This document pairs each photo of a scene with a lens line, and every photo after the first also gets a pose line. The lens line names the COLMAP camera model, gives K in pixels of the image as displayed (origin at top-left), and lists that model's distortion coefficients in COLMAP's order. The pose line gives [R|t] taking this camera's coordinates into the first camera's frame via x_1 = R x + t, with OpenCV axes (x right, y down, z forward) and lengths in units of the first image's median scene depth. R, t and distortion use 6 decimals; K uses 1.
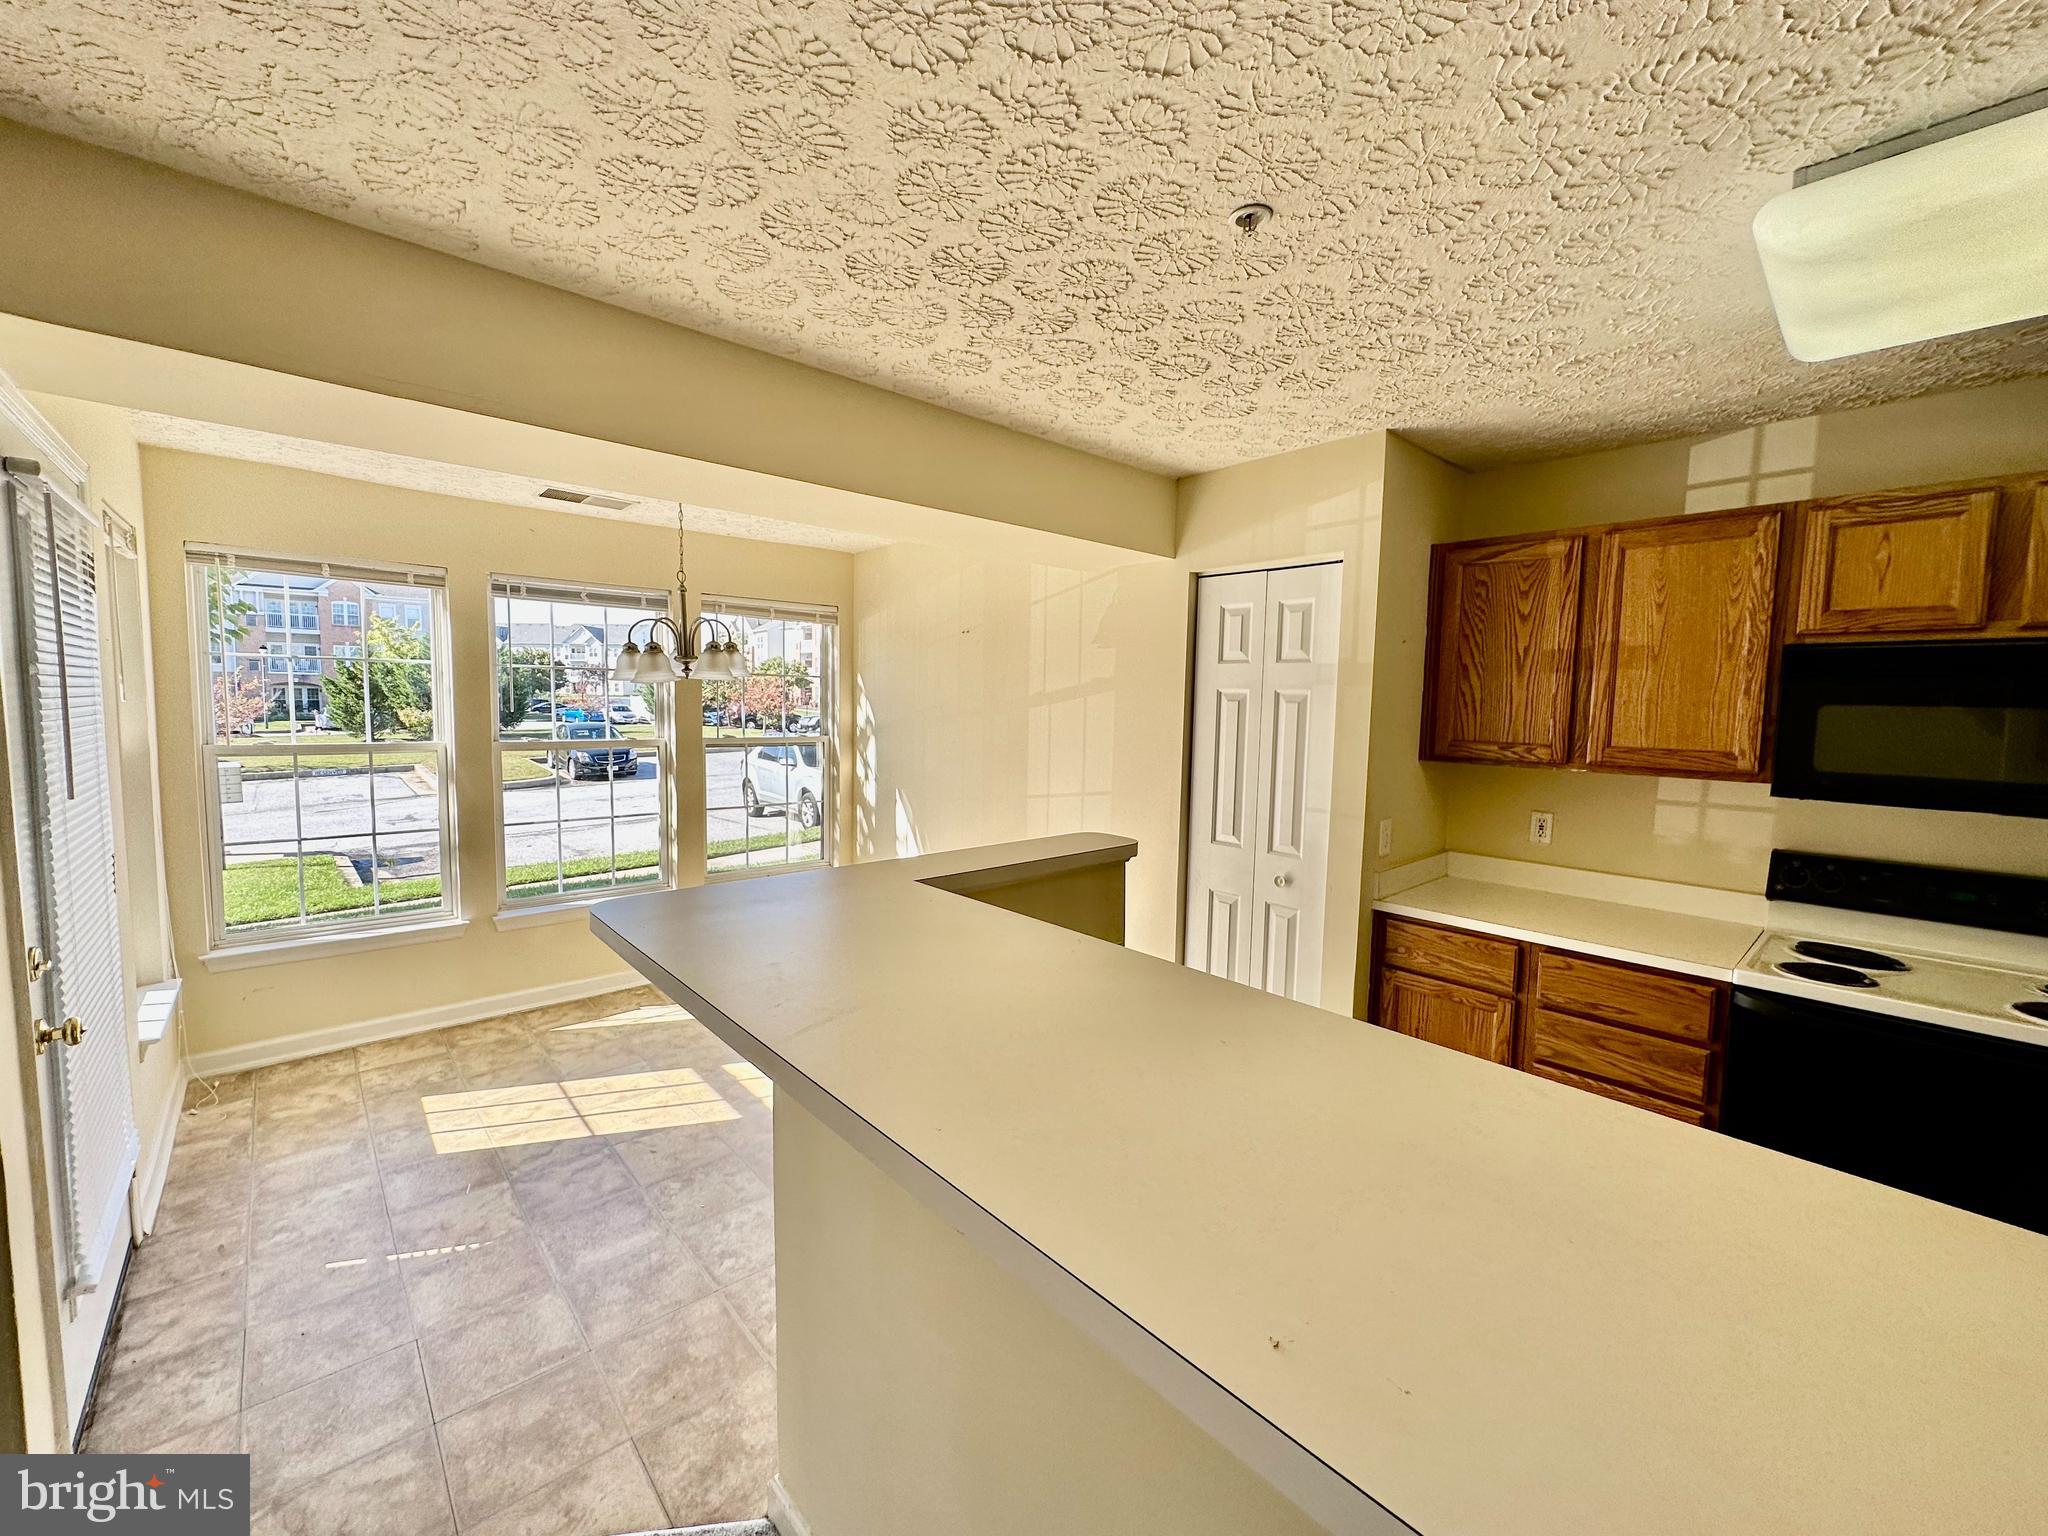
lens RADIAL K [[820.7, 0, 1024.4], [0, 820.7, 770.7], [0, 0, 1]] dist [-0.002151, 0.000268]
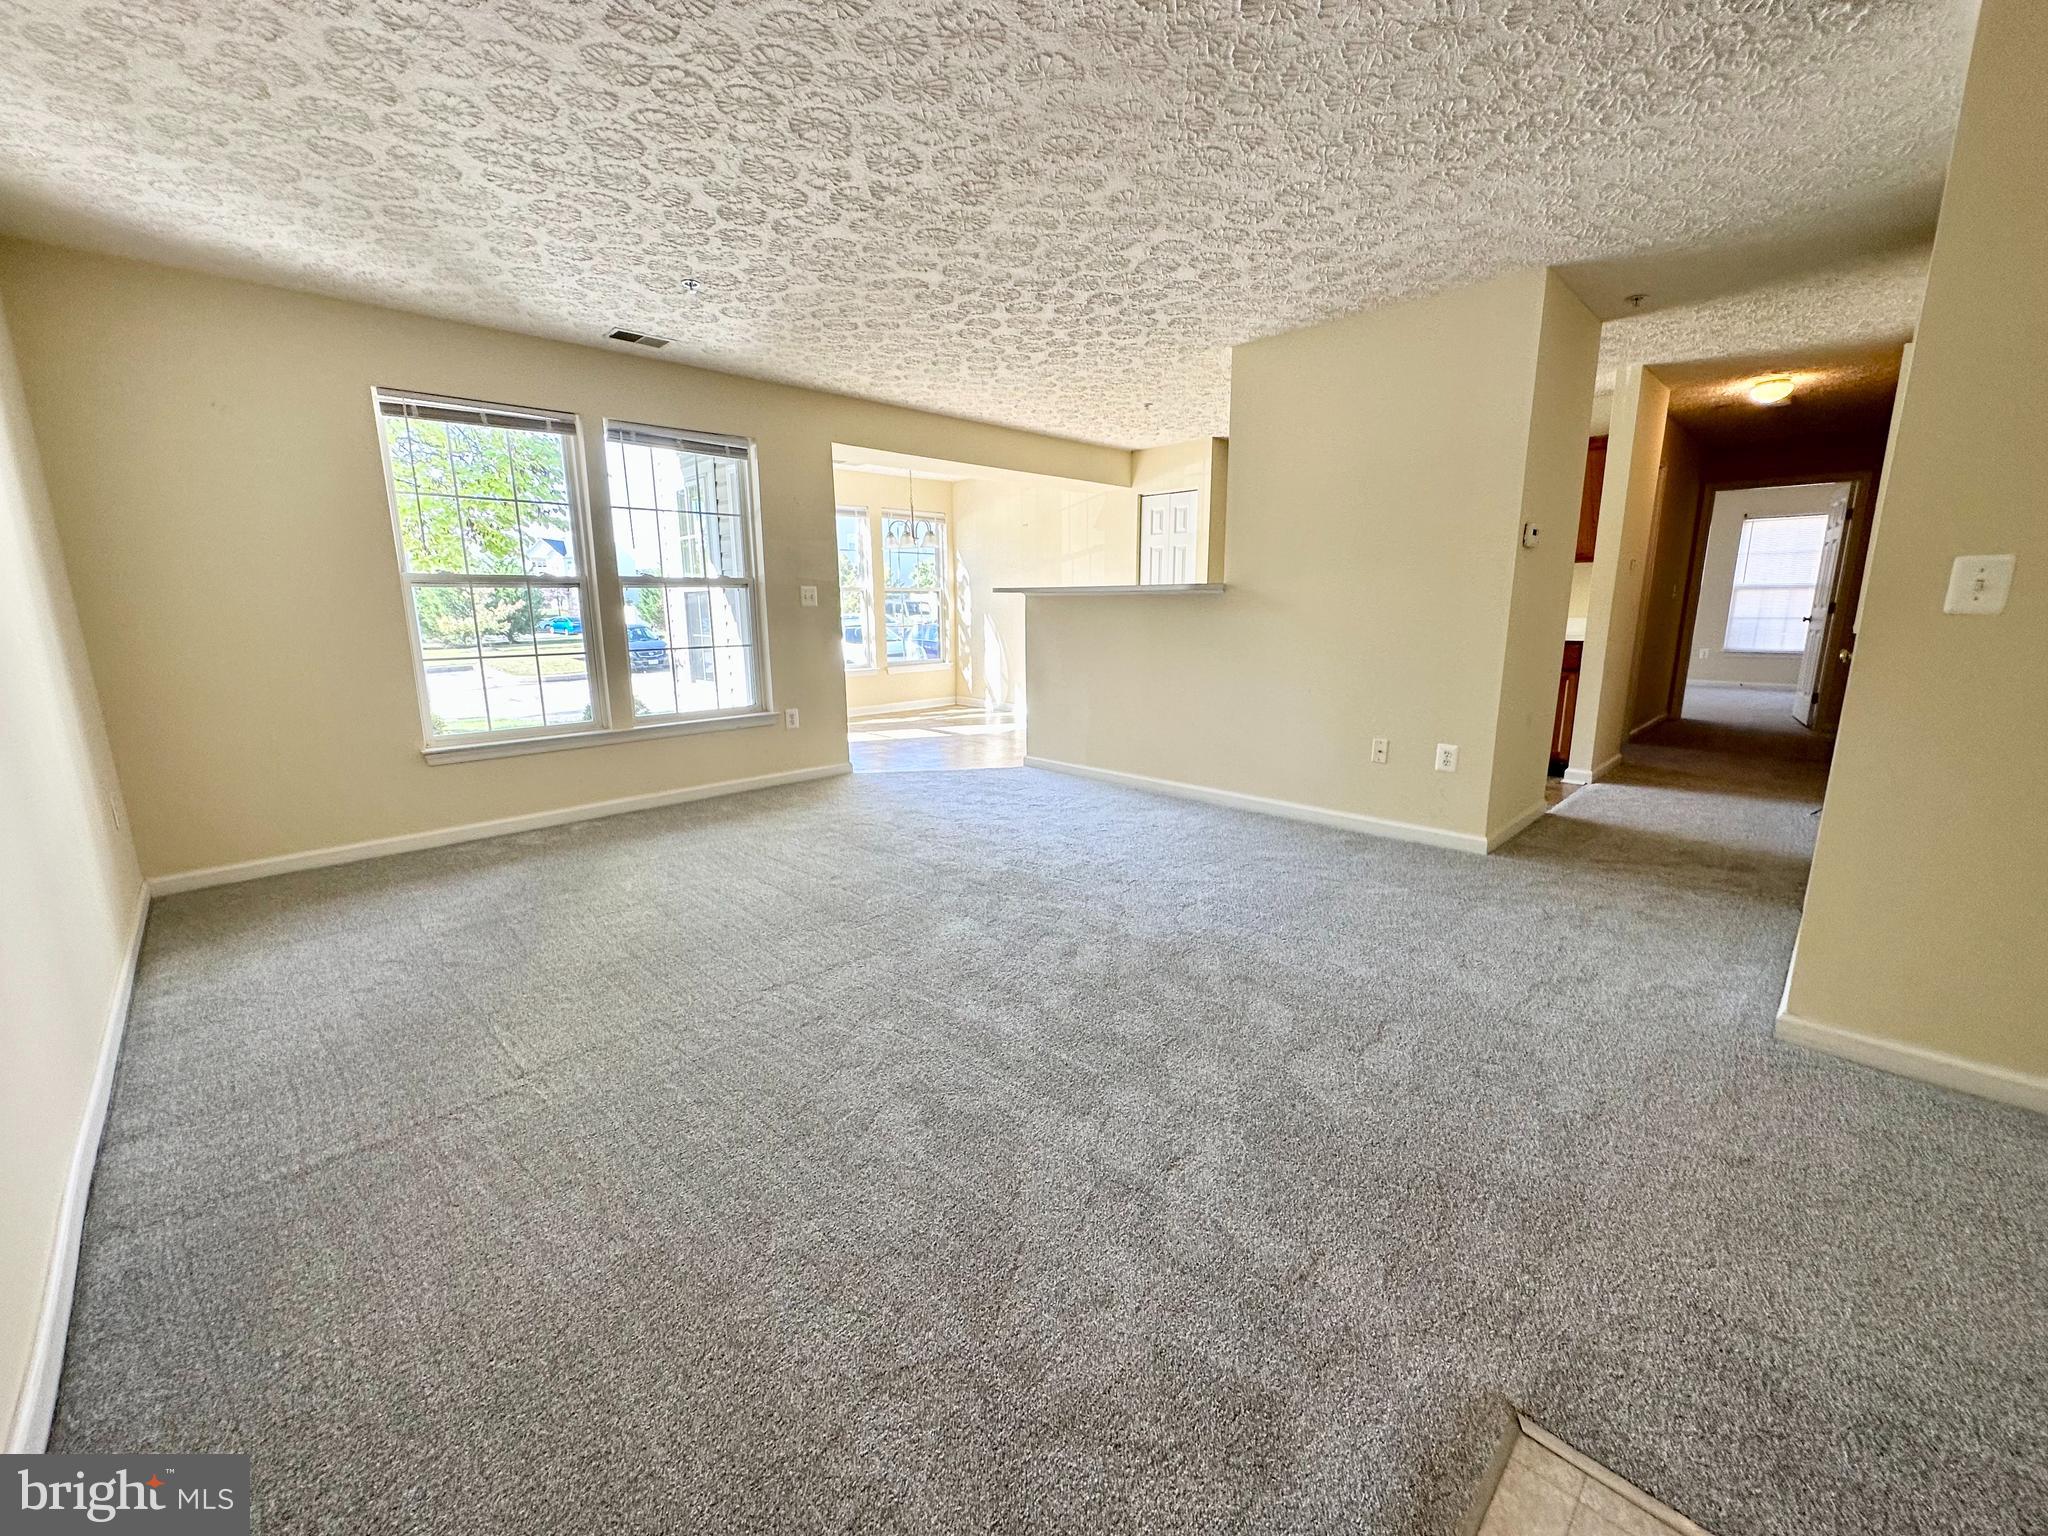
lens RADIAL K [[820.7, 0, 1023.1], [0, 820.7, 766.4], [0, 0, 1]] dist [-0.002151, 0.000268]
pose [[0.998832, -0.032576, 0.035675, -0.281928], [0.028536, 0.993695, 0.108421, 0.321501], [-0.038982, -0.107277, 0.993465, -1.689935]]
